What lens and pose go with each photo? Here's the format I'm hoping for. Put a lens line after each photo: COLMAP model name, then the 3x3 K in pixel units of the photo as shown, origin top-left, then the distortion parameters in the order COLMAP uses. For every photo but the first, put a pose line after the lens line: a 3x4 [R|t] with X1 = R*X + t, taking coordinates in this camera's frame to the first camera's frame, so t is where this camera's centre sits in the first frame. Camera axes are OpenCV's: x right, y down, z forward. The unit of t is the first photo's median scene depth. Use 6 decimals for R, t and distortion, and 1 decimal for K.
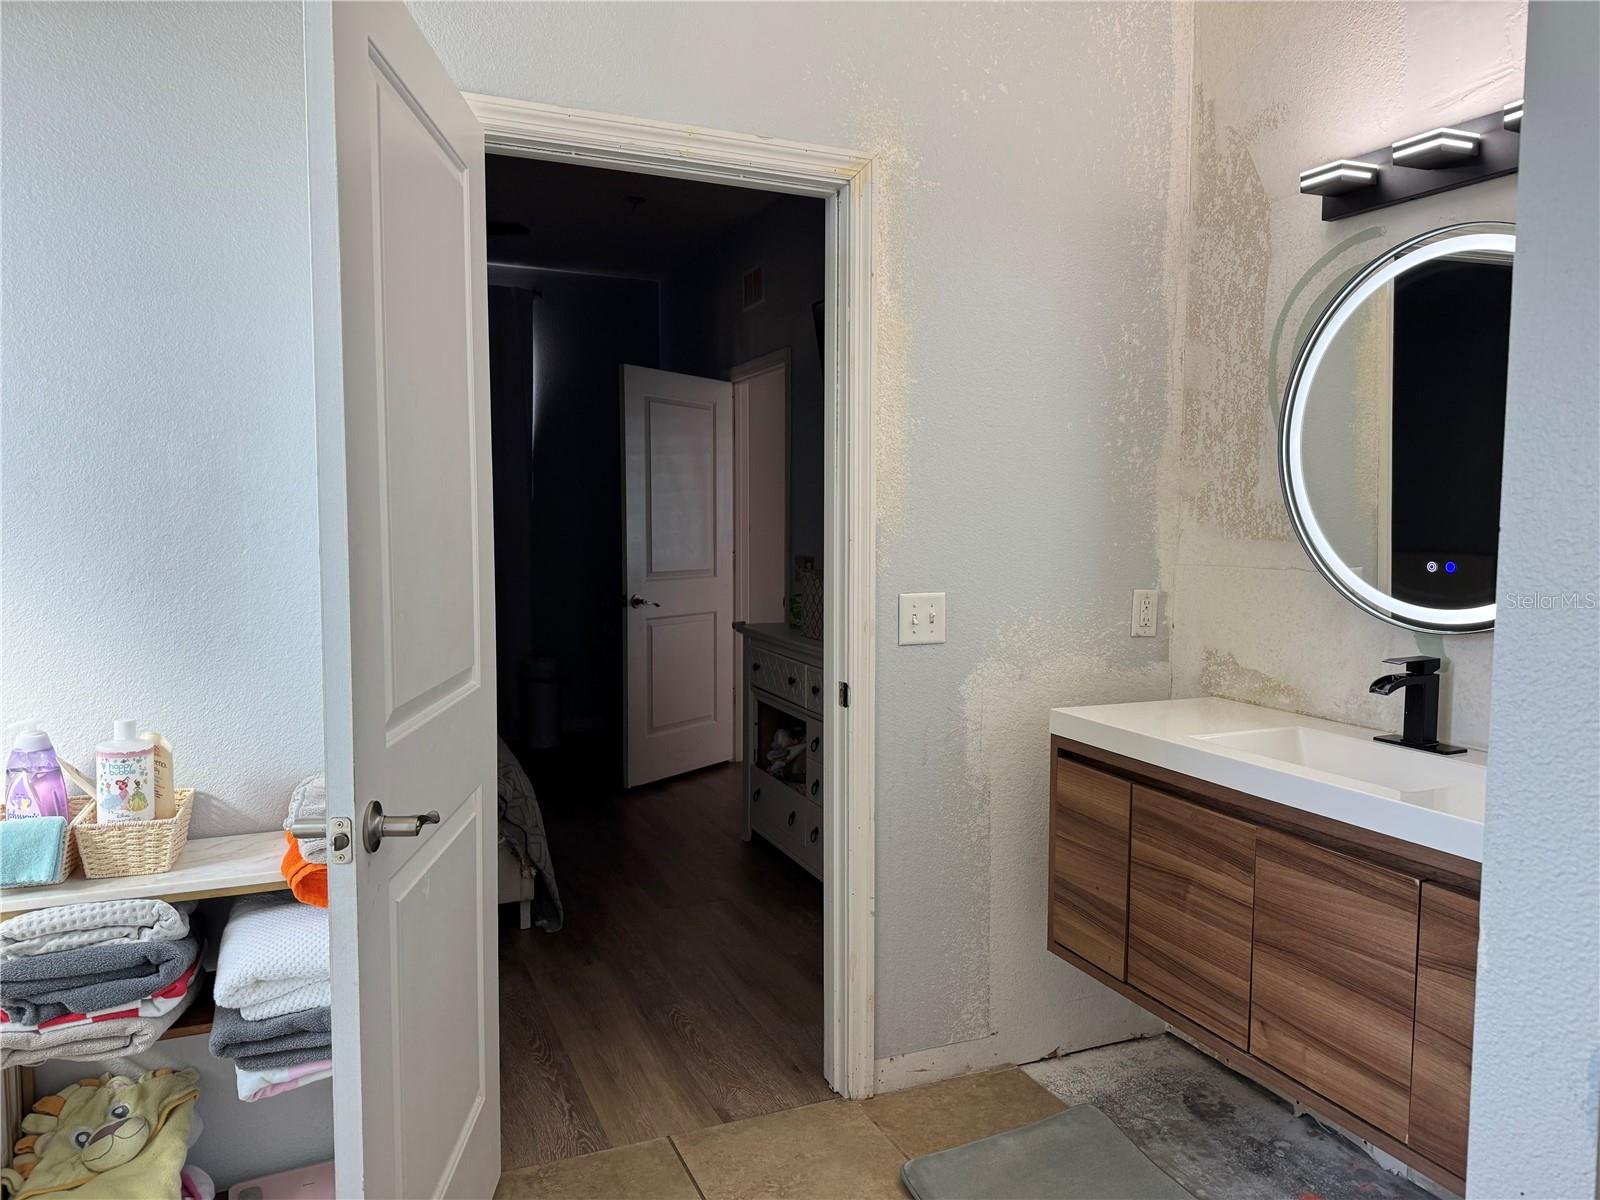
lens RADIAL K [[1113.3, 0, 800.0], [0, 1113.3, 600.0], [0, 0, 1]] dist [0.121665, -0.146605]
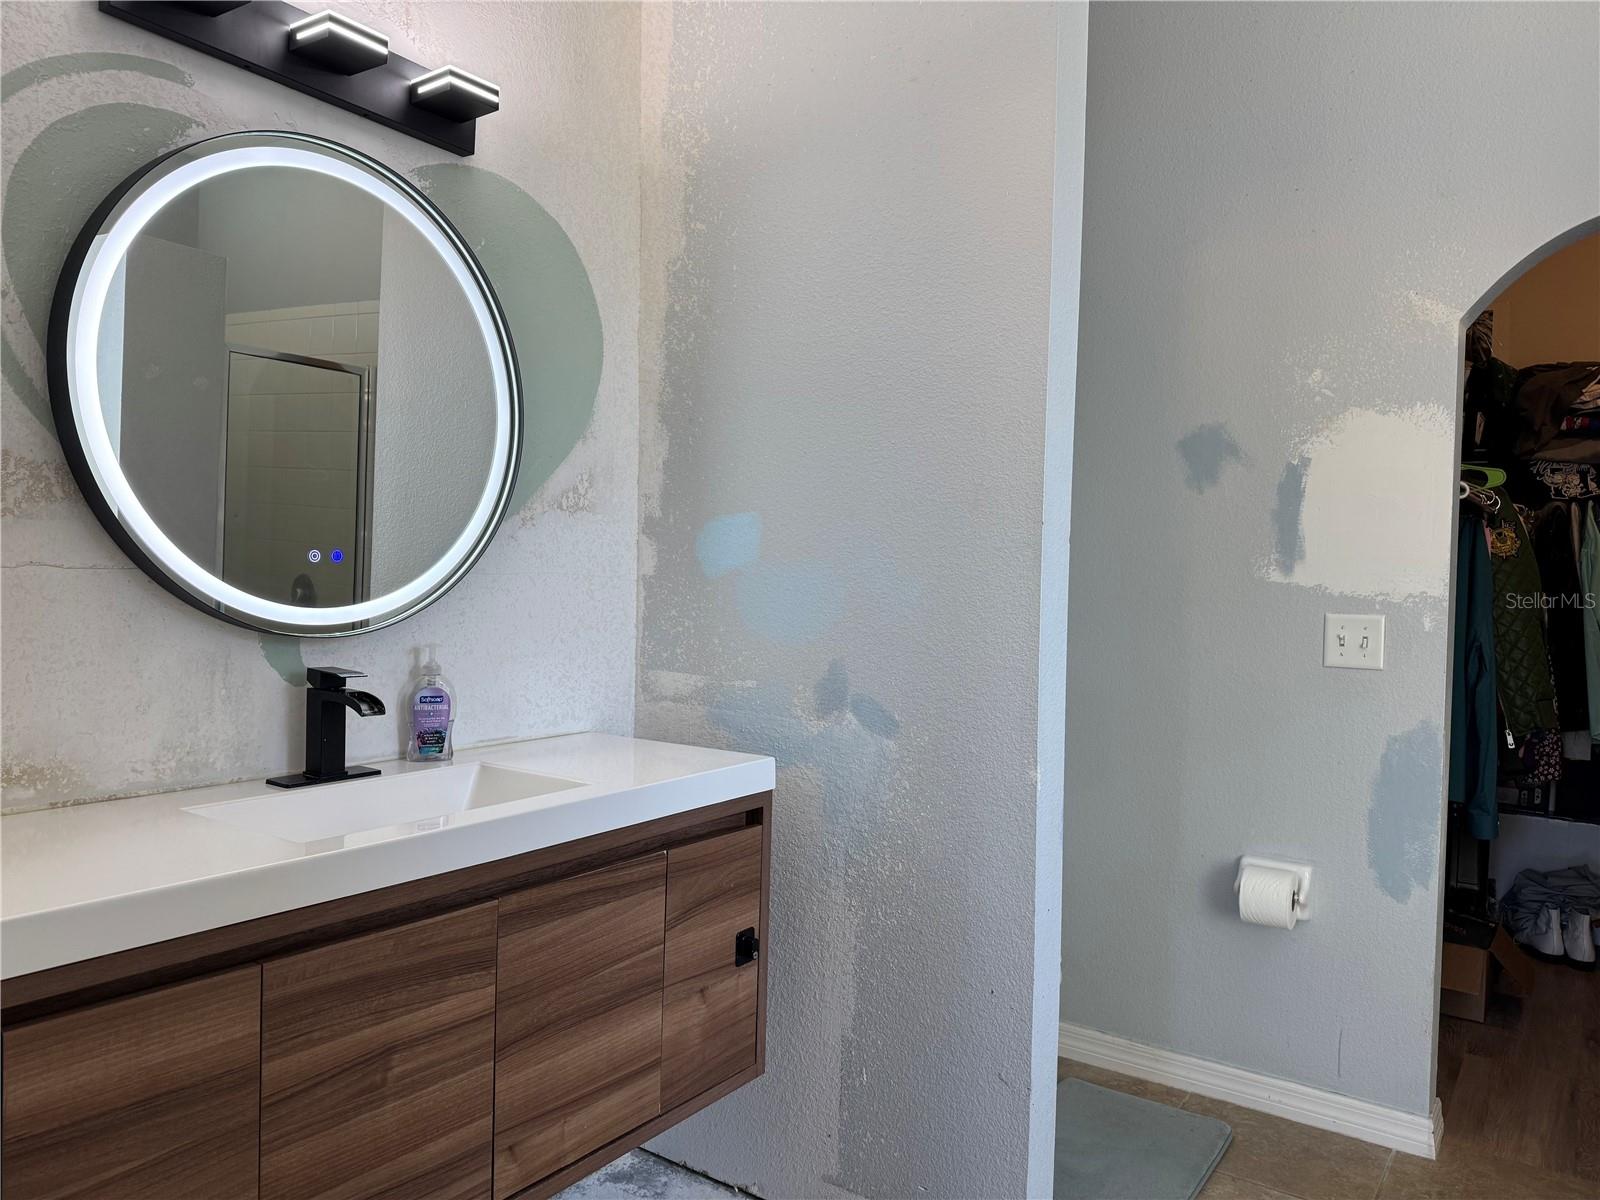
lens RADIAL K [[1135.4, 0, 794.2], [0, 1135.4, 602.2], [0, 0, 1]] dist [-0.000153, -0.004388]
pose [[-0.511011, -0.038794, 0.858698, -0.328796], [0.046426, 0.996277, 0.072638, -0.040839], [-0.858319, 0.076985, -0.507308, 1.179126]]
